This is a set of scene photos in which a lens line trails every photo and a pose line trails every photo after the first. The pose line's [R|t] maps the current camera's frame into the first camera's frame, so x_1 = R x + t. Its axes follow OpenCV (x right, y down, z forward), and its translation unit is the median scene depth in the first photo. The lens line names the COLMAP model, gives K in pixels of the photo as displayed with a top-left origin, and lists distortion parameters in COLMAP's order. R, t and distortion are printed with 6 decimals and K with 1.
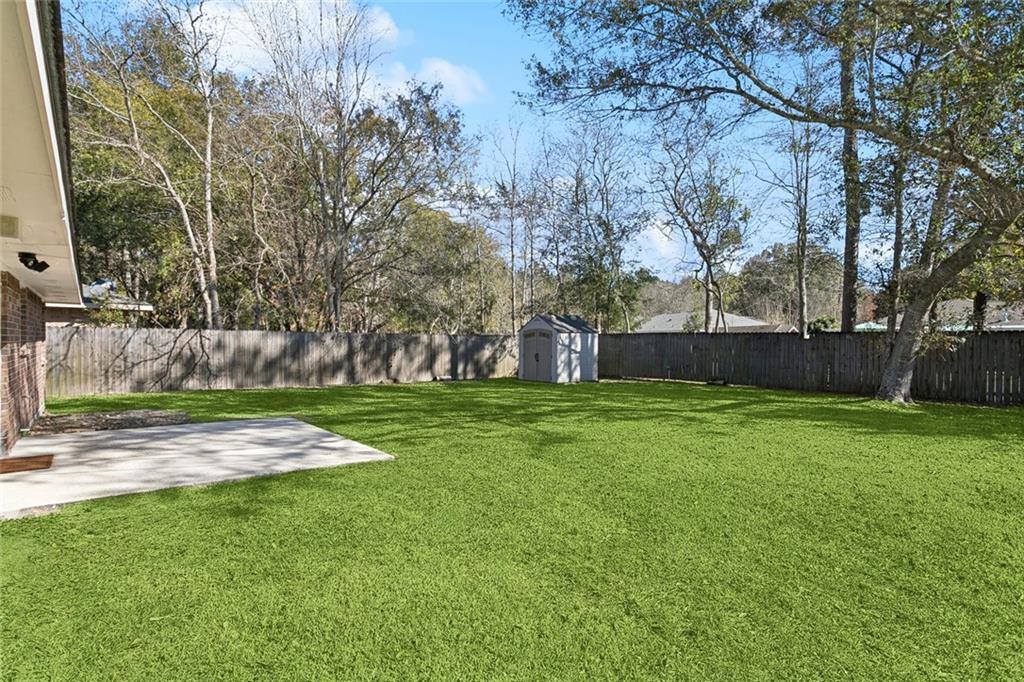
lens RADIAL K [[535.2, 0, 513.1], [0, 535.2, 322.7], [0, 0, 1]] dist [-0.002891, -0.000470]
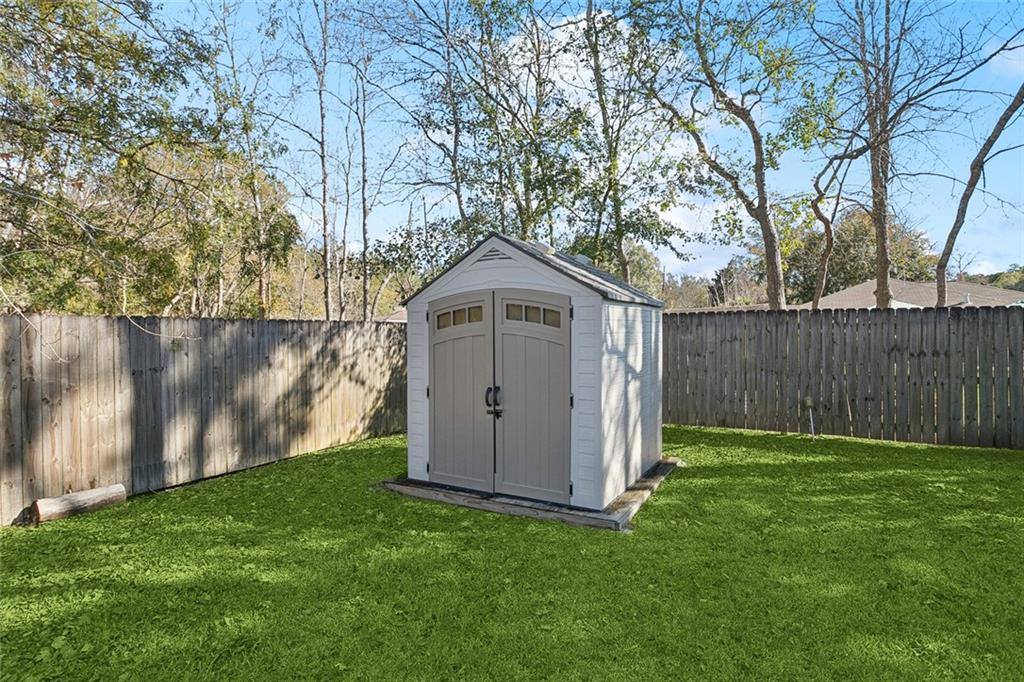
lens RADIAL K [[553.4, 0, 512.0], [0, 553.4, 341.0], [0, 0, 1]] dist [0.001386, 0.000414]
pose [[0.927699, -0.012128, 0.373132, -0.052669], [-0.003776, 0.999116, 0.041863, 0.026177], [-0.373310, -0.040245, 0.926833, 0.777763]]
